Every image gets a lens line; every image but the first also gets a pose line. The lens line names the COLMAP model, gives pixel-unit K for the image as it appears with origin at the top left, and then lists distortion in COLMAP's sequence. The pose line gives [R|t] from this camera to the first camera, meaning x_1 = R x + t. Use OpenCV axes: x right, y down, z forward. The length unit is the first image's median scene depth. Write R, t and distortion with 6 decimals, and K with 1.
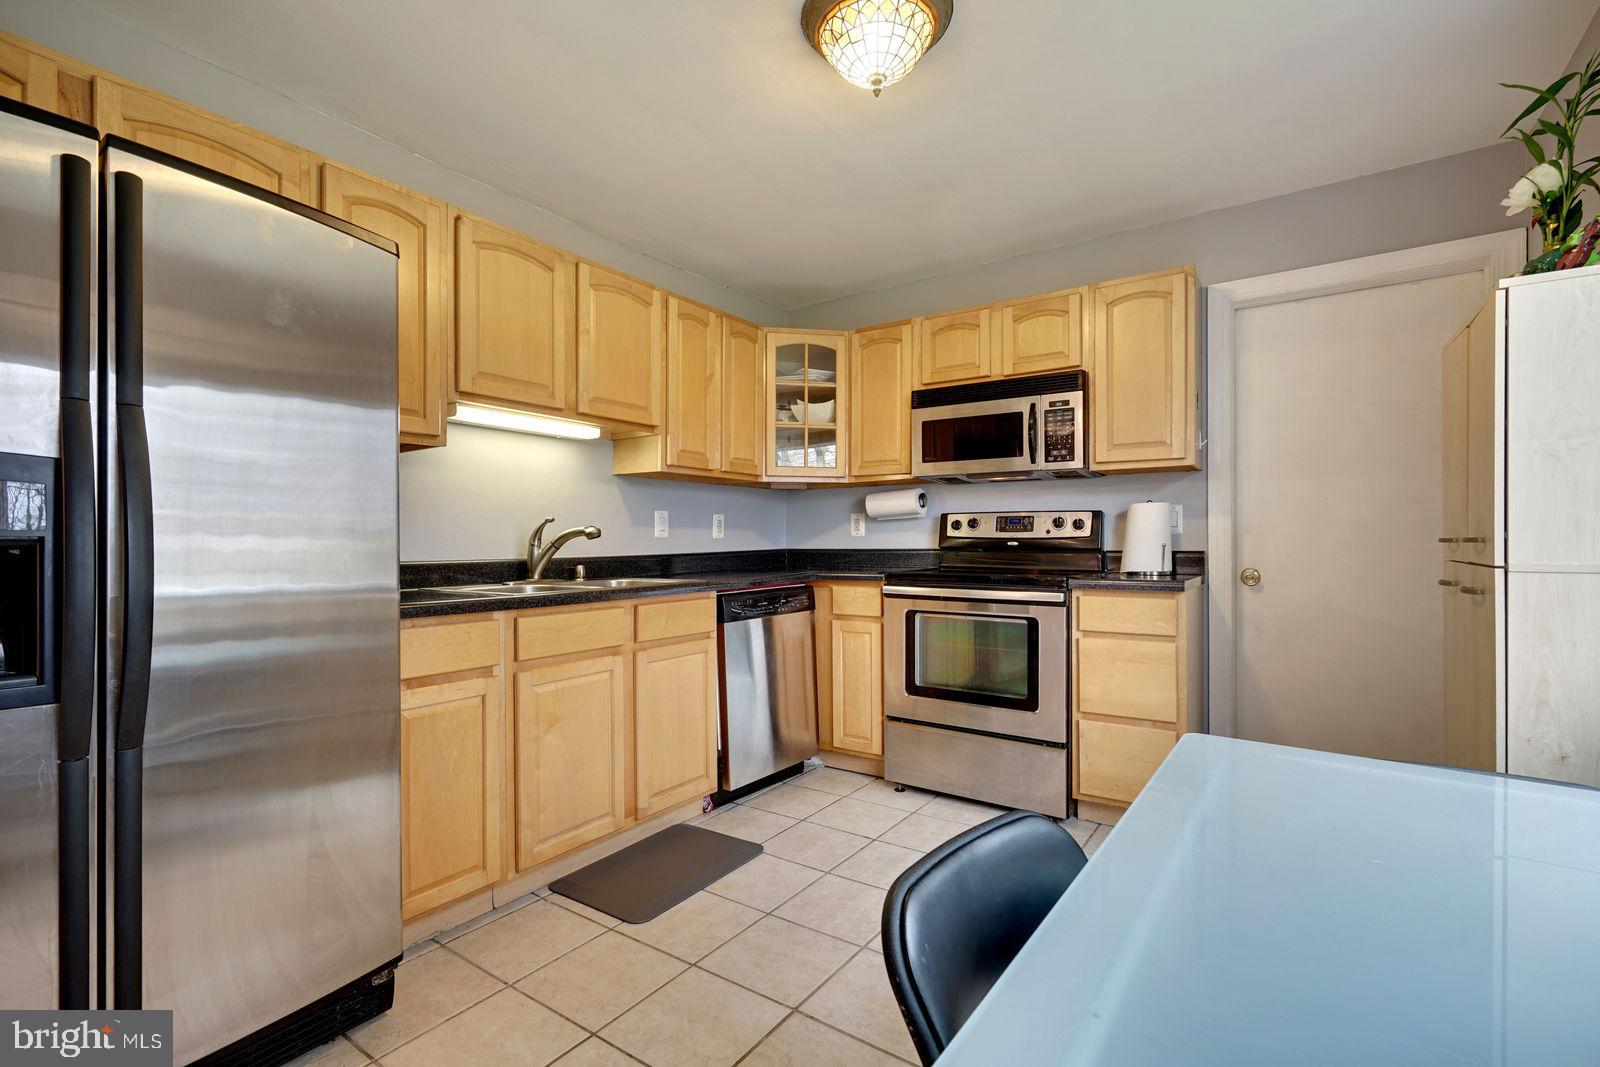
lens RADIAL K [[711.7, 0, 800.9], [0, 711.7, 539.2], [0, 0, 1]] dist [-0.011872, 0.000076]
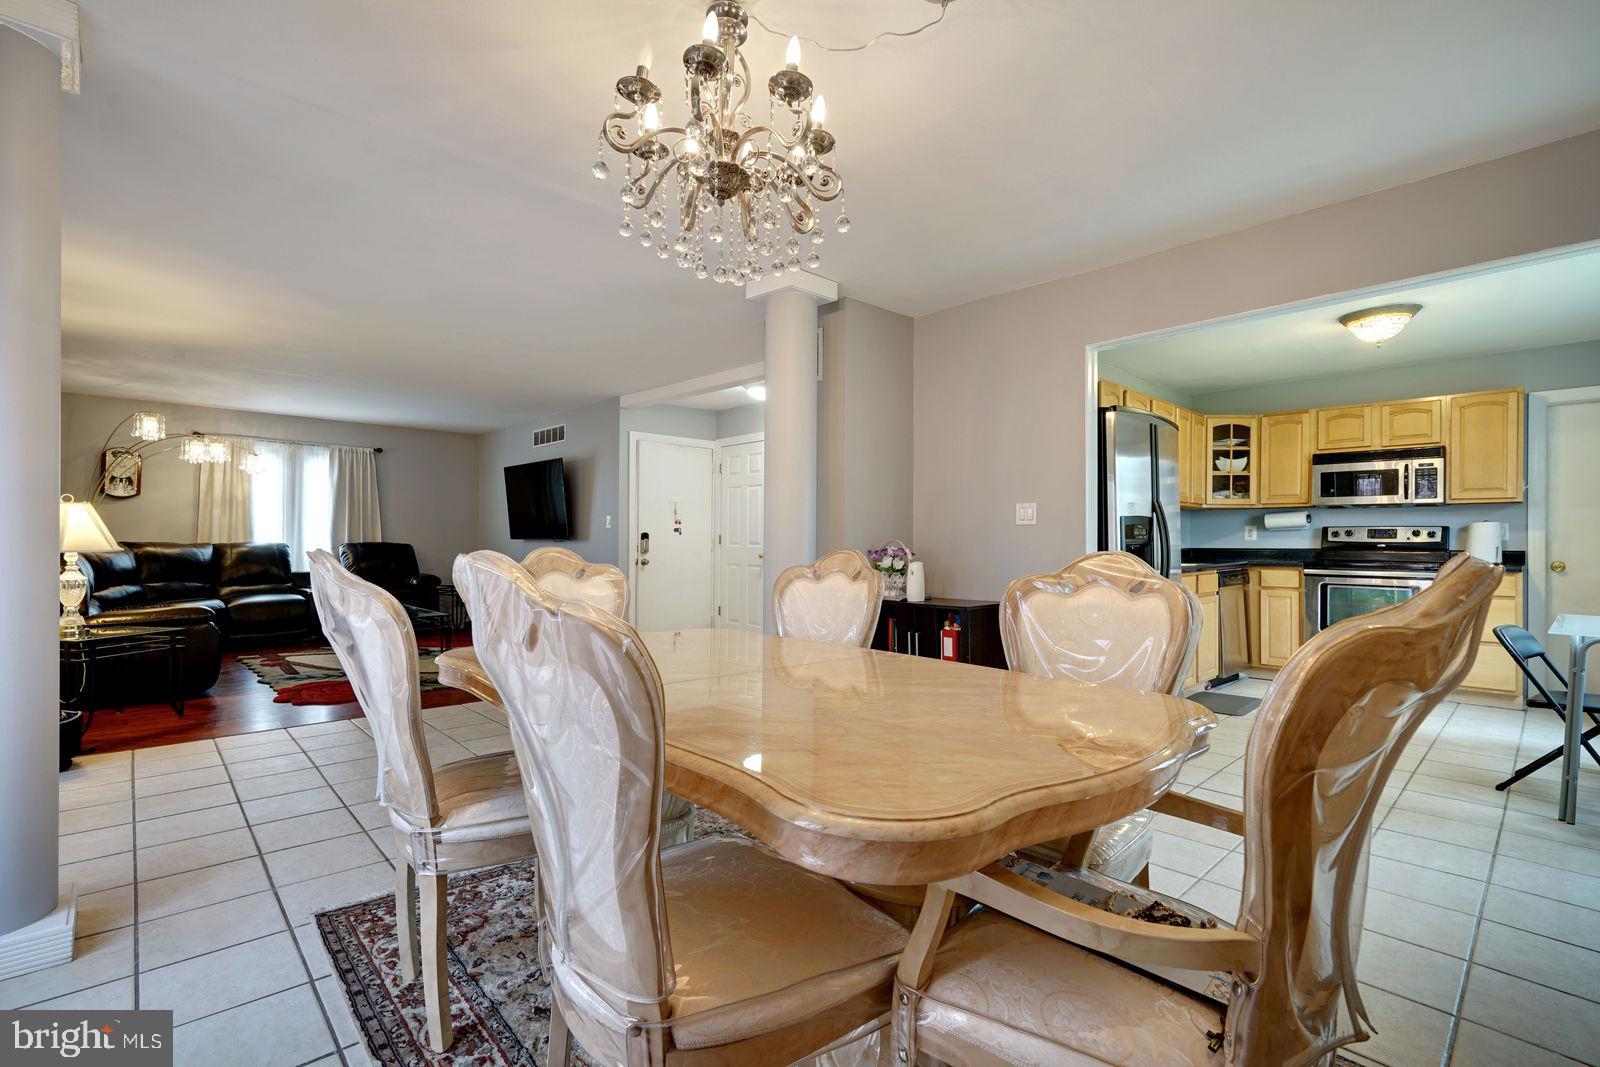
lens RADIAL K [[720.9, 0, 789.0], [0, 720.9, 536.9], [0, 0, 1]] dist [0.000176, 0.000211]
pose [[0.980256, 0.004097, -0.197689, -0.727935], [-0.004563, 0.999988, -0.001901, -0.004610], [0.197679, 0.002765, 0.980263, -0.924098]]
